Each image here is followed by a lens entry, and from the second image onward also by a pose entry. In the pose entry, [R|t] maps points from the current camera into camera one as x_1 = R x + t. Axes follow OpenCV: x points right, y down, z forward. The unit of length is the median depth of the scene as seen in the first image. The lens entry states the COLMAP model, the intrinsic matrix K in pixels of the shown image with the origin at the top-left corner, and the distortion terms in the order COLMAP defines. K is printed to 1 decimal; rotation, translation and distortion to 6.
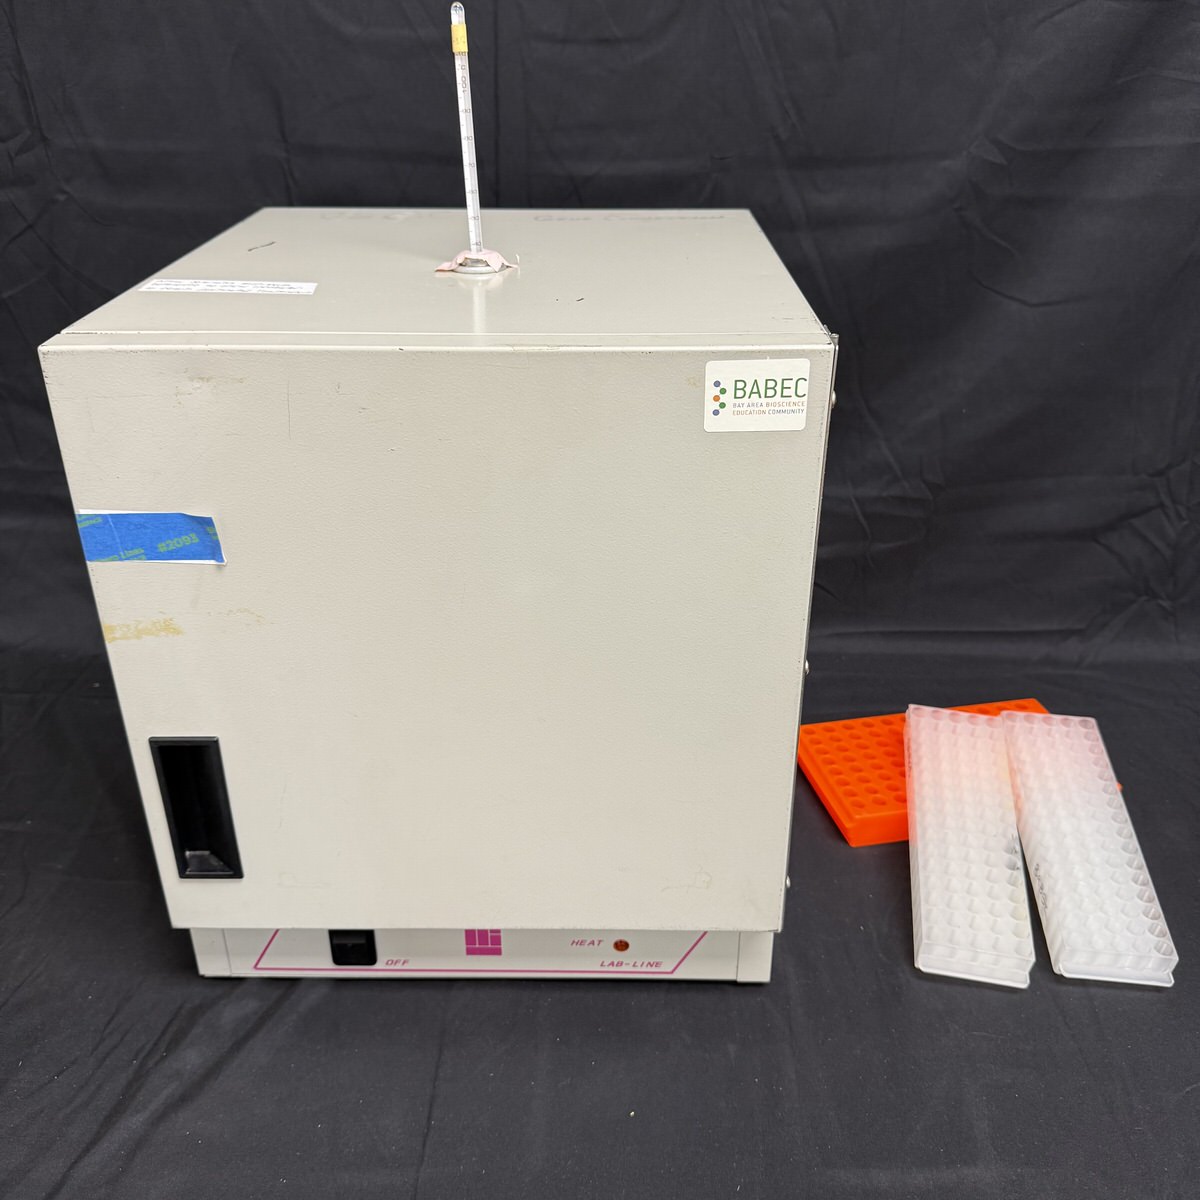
lens RADIAL K [[1169.2, 0, 569.1], [0, 1169.2, 690.1], [0, 0, 1]] dist [0.037805, -0.125116]
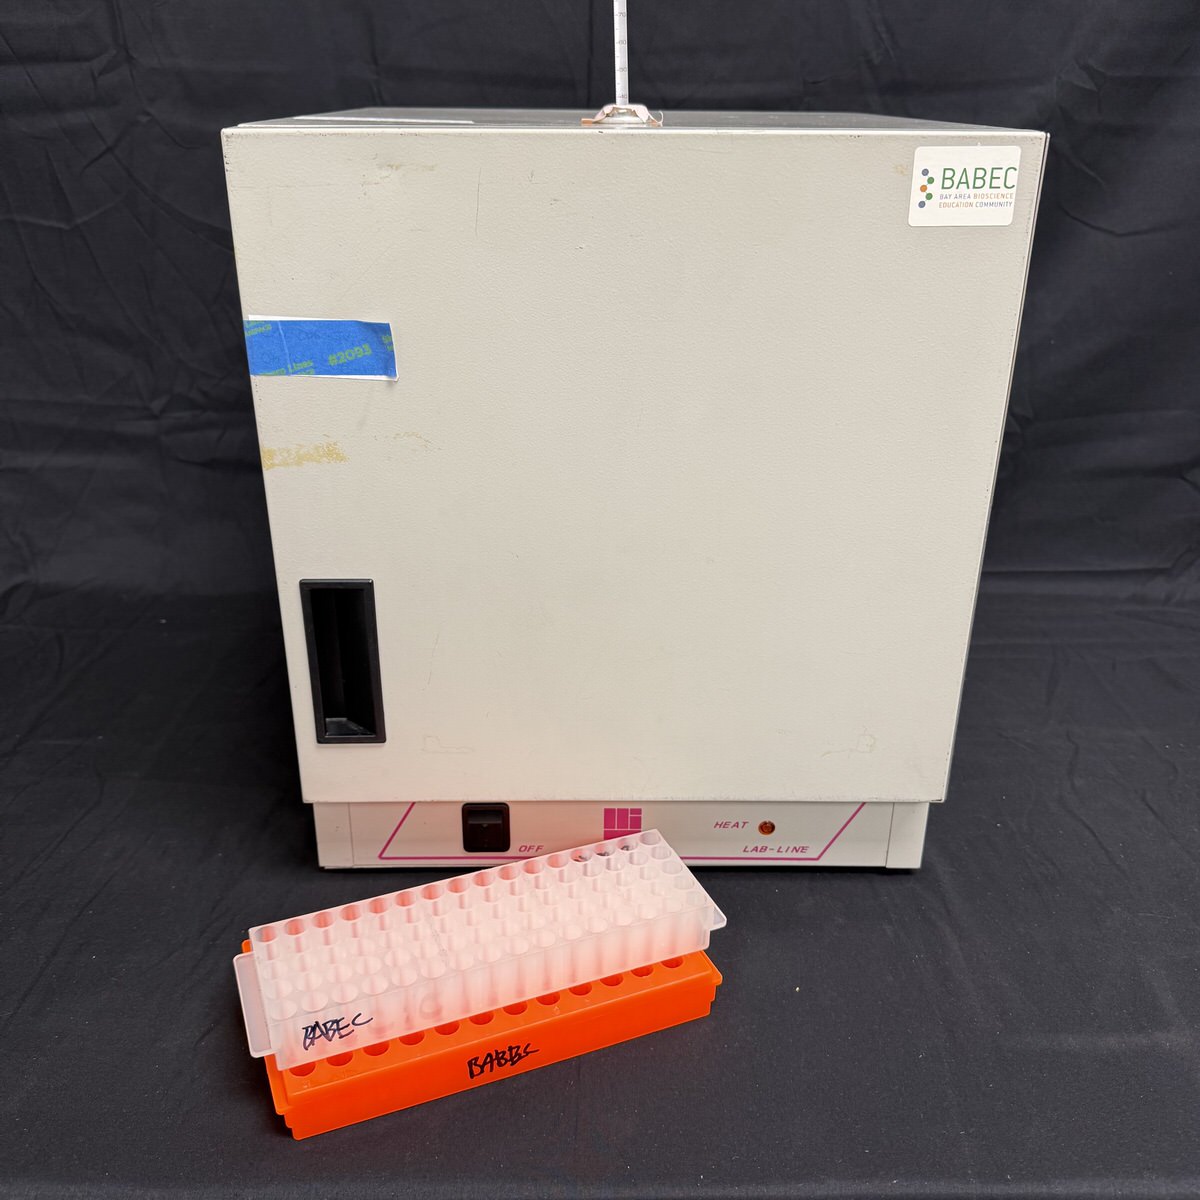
lens RADIAL K [[1169.2, 0, 569.1], [0, 1169.2, 690.1], [0, 0, 1]] dist [0.037805, -0.125116]
pose [[0.999899, -0.003588, 0.013746, -0.156478], [0.004196, 0.999001, -0.044489, 0.177805], [-0.013573, 0.044542, 0.998915, 0.049552]]
